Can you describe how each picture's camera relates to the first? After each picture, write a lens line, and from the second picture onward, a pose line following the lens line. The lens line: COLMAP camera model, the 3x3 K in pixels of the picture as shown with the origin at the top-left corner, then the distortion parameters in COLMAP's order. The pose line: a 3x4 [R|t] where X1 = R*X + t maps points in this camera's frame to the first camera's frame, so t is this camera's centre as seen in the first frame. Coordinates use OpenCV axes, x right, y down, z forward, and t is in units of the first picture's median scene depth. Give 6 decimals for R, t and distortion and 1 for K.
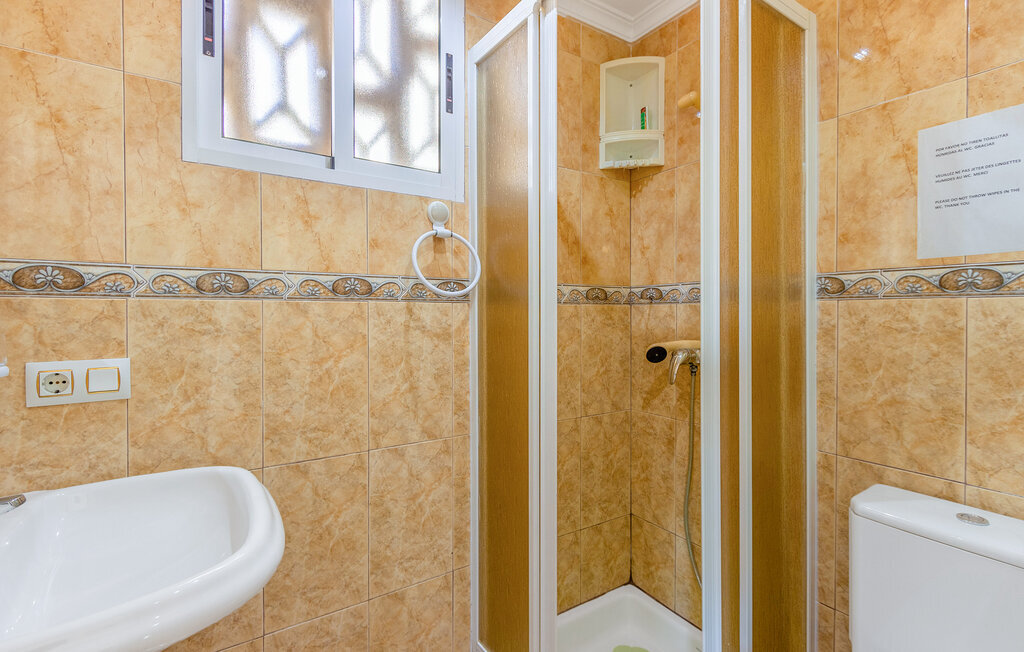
lens RADIAL K [[502.5, 0, 510.3], [0, 502.5, 318.7], [0, 0, 1]] dist [0.001337, -0.000459]
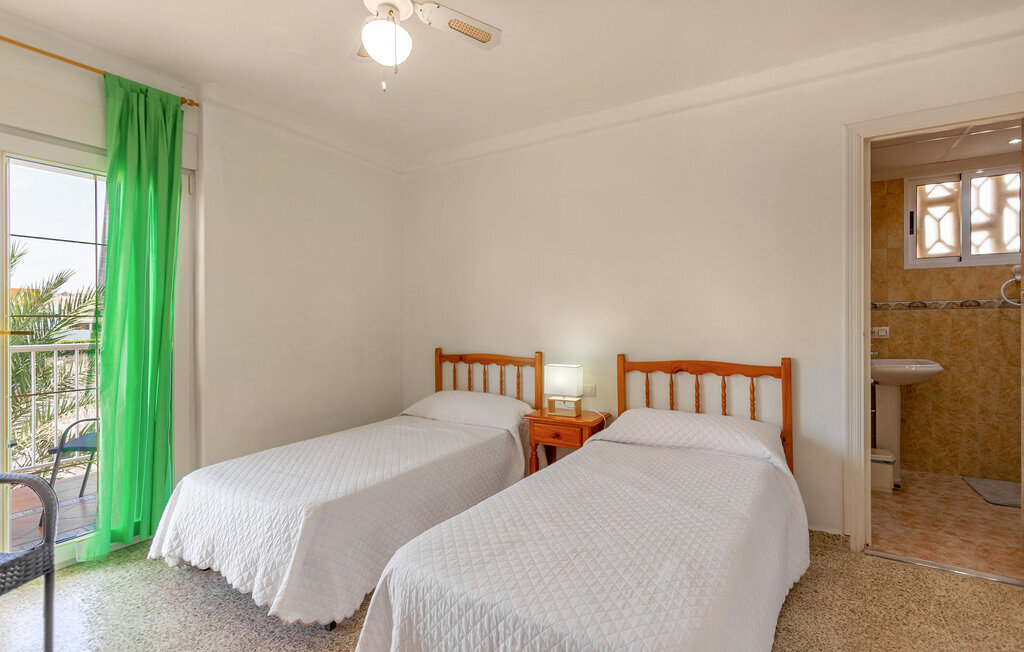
lens RADIAL K [[502.5, 0, 510.3], [0, 502.5, 318.7], [0, 0, 1]] dist [0.001337, -0.000459]
pose [[0.443429, 0.000760, -0.896309, 1.003719], [0.005699, 0.999977, 0.003667, -0.007808], [0.896292, -0.006734, 0.443414, -2.392556]]
